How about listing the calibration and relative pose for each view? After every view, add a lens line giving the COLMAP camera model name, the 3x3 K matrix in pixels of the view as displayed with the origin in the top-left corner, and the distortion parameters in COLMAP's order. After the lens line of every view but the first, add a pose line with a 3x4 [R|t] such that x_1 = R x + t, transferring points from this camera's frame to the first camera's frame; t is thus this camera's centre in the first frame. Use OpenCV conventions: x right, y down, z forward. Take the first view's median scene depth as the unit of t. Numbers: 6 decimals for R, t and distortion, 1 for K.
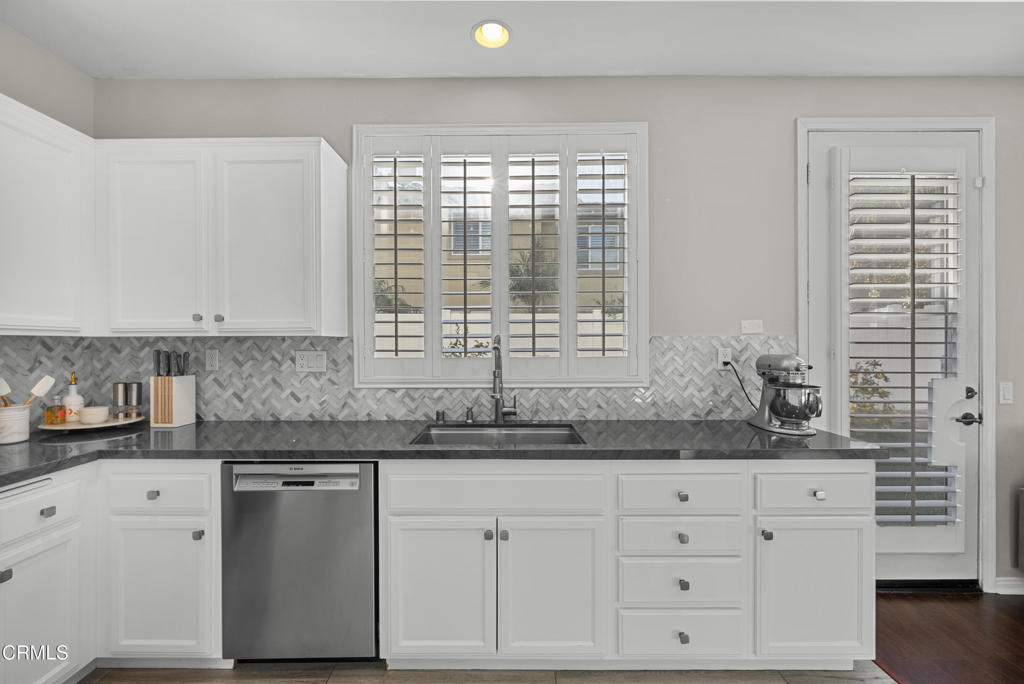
lens RADIAL K [[433.1, 0, 512.0], [0, 433.1, 342.0], [0, 0, 1]] dist [0.000439, -0.000509]
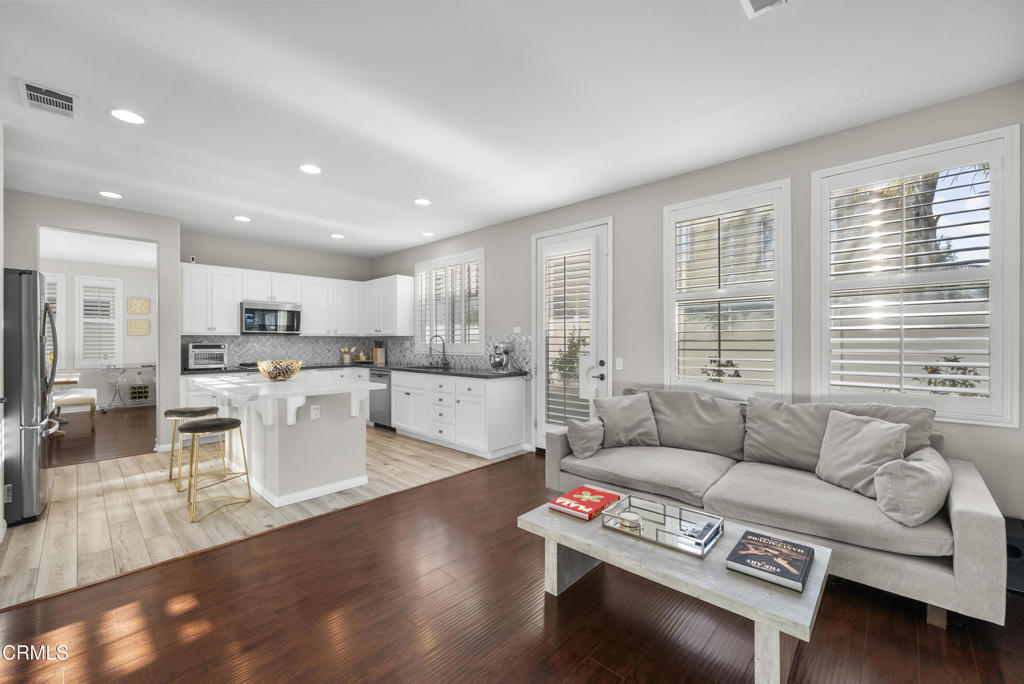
lens RADIAL K [[412.1, 0, 505.5], [0, 412.1, 340.7], [0, 0, 1]] dist [-0.001292, -0.000319]
pose [[0.727200, 0.000730, -0.686425, 2.008024], [0.000505, 0.999999, 0.001598, 0.016359], [0.686426, -0.001509, 0.727198, -0.606594]]
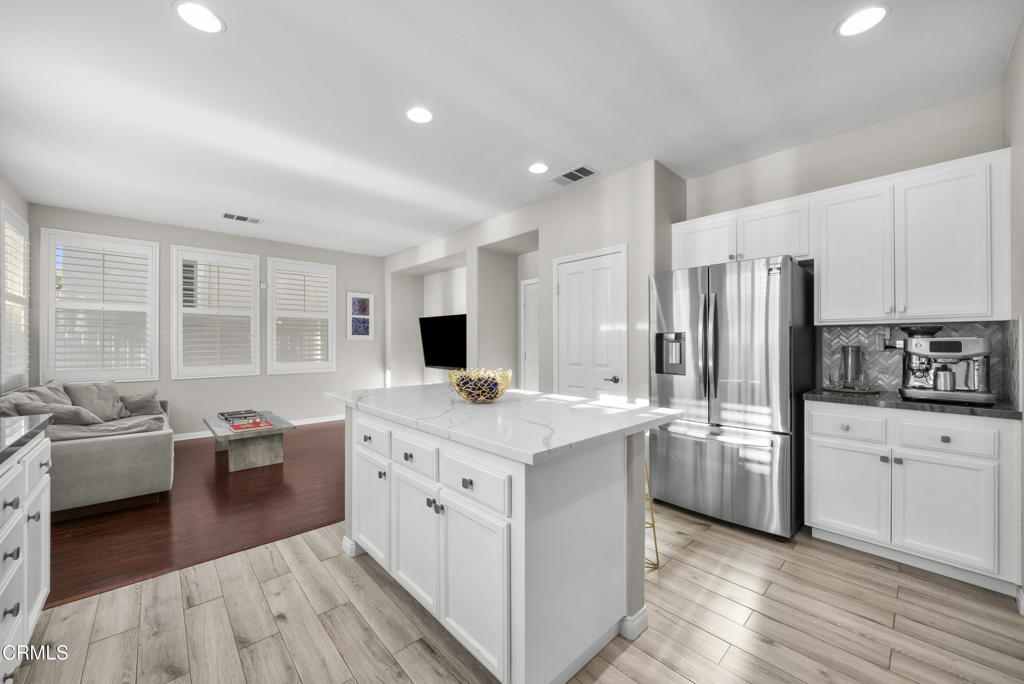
lens RADIAL K [[389.7, 0, 507.5], [0, 389.7, 342.1], [0, 0, 1]] dist [-0.000136, -0.000058]
pose [[-0.679261, 0.005042, 0.733879, -0.577126], [0.001762, 0.999985, -0.005240, 0.039720], [-0.733895, -0.002266, -0.679260, 0.591104]]
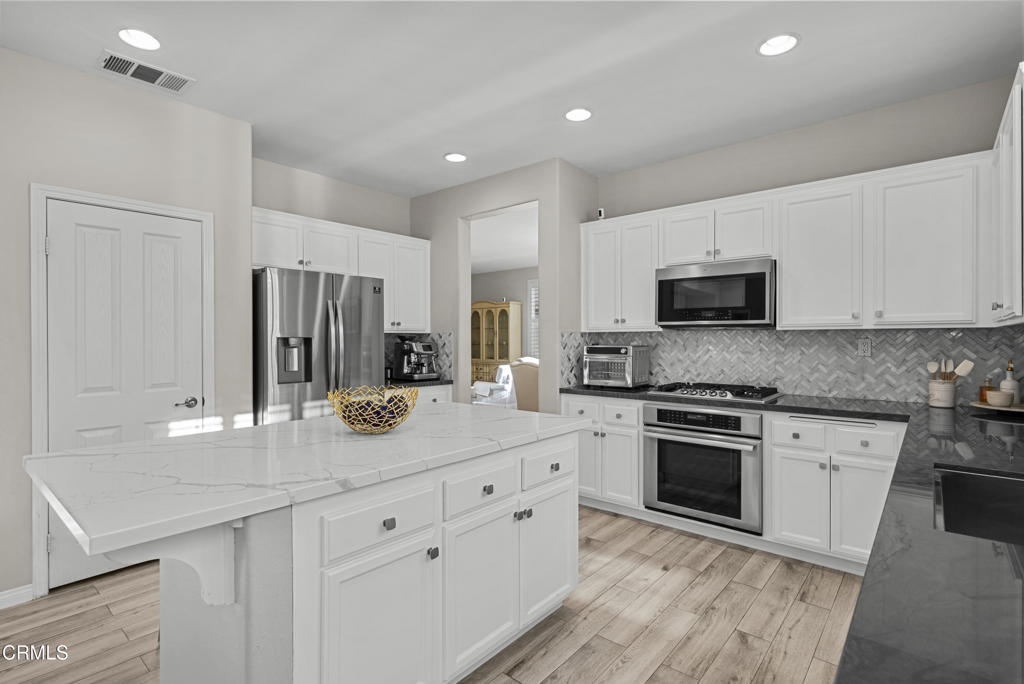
lens RADIAL K [[494.8, 0, 506.9], [0, 494.8, 338.6], [0, 0, 1]] dist [0.001118, 0.000265]
pose [[-0.645869, 0.003737, -0.763439, 0.716365], [0.005158, 0.999987, 0.000531, 0.008836], [0.763431, -0.003595, -0.645880, 0.768365]]
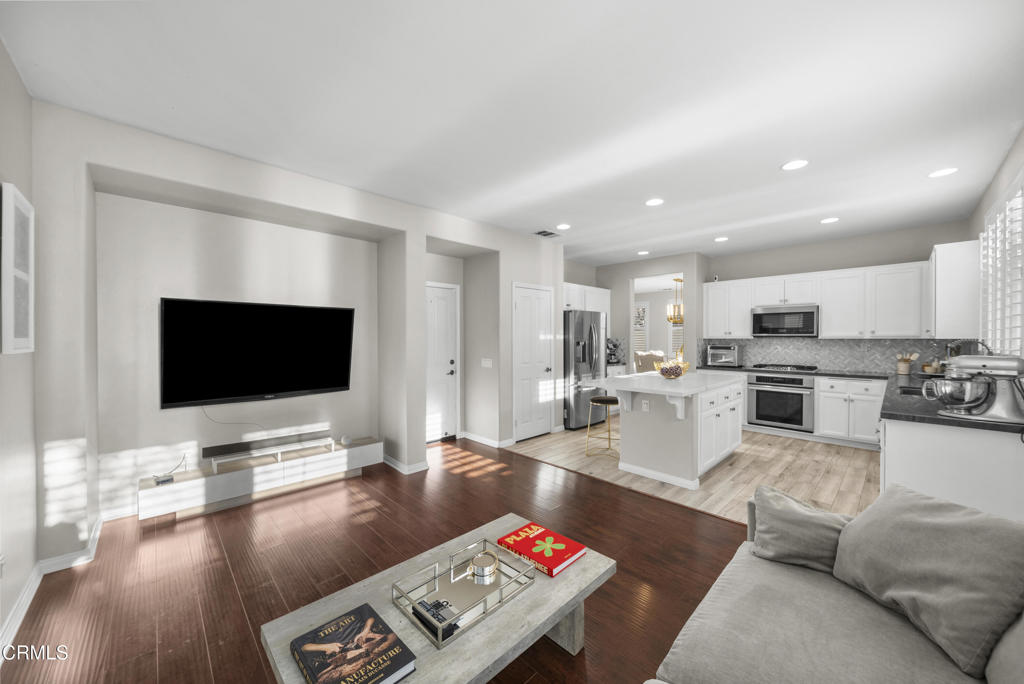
lens RADIAL K [[374.0, 0, 509.4], [0, 374.0, 340.1], [0, 0, 1]] dist [-0.001045, -0.000111]
pose [[-0.715408, 0.006589, -0.698676, 2.046109], [0.003485, 0.999977, 0.005862, -0.022032], [0.698699, 0.001759, -0.715414, 0.752747]]
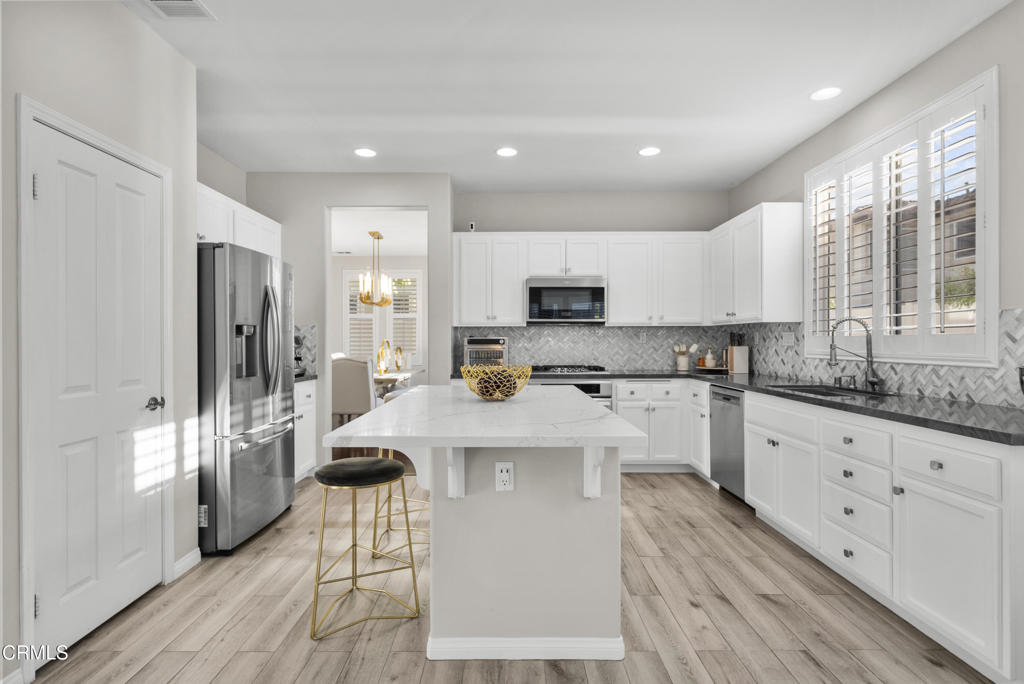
lens RADIAL K [[522.8, 0, 506.1], [0, 522.8, 341.0], [0, 0, 1]] dist [-0.001816, -0.000153]
pose [[0.007407, 0.004038, -0.999964, 1.373497], [0.004416, 0.999982, 0.004070, 0.041376], [0.999963, -0.004446, 0.007389, 0.001196]]
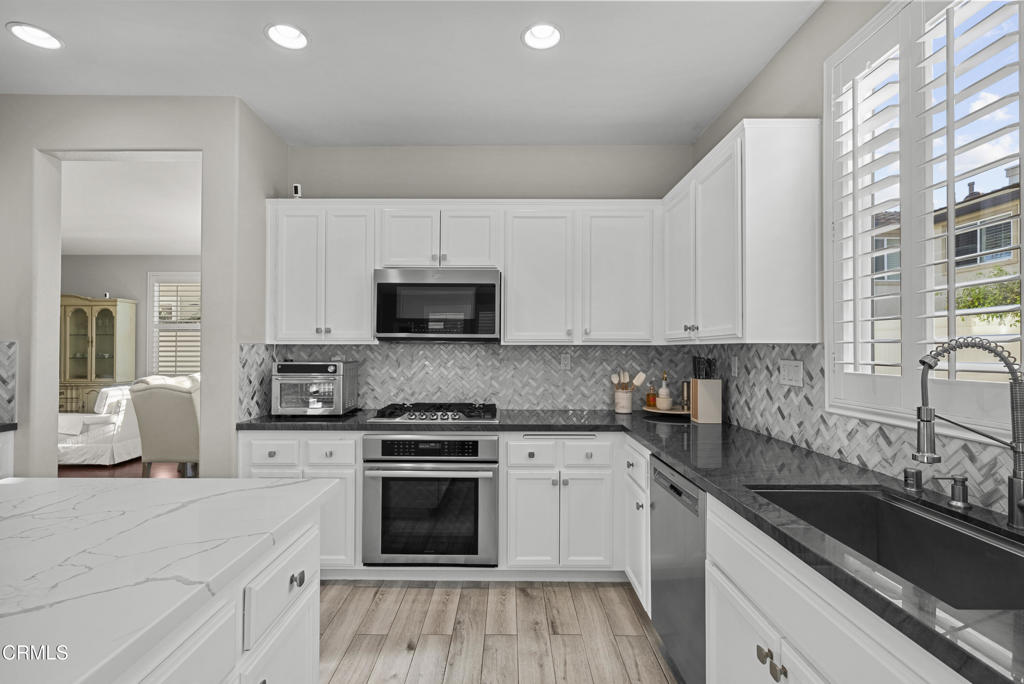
lens RADIAL K [[483.0, 0, 507.3], [0, 483.0, 343.8], [0, 0, 1]] dist [-0.001015, 0.000075]
pose [[0.005888, -0.008052, -0.999950, 0.473470], [-0.000940, 0.999967, -0.008057, -0.003415], [0.999982, 0.000987, 0.005881, 0.452508]]
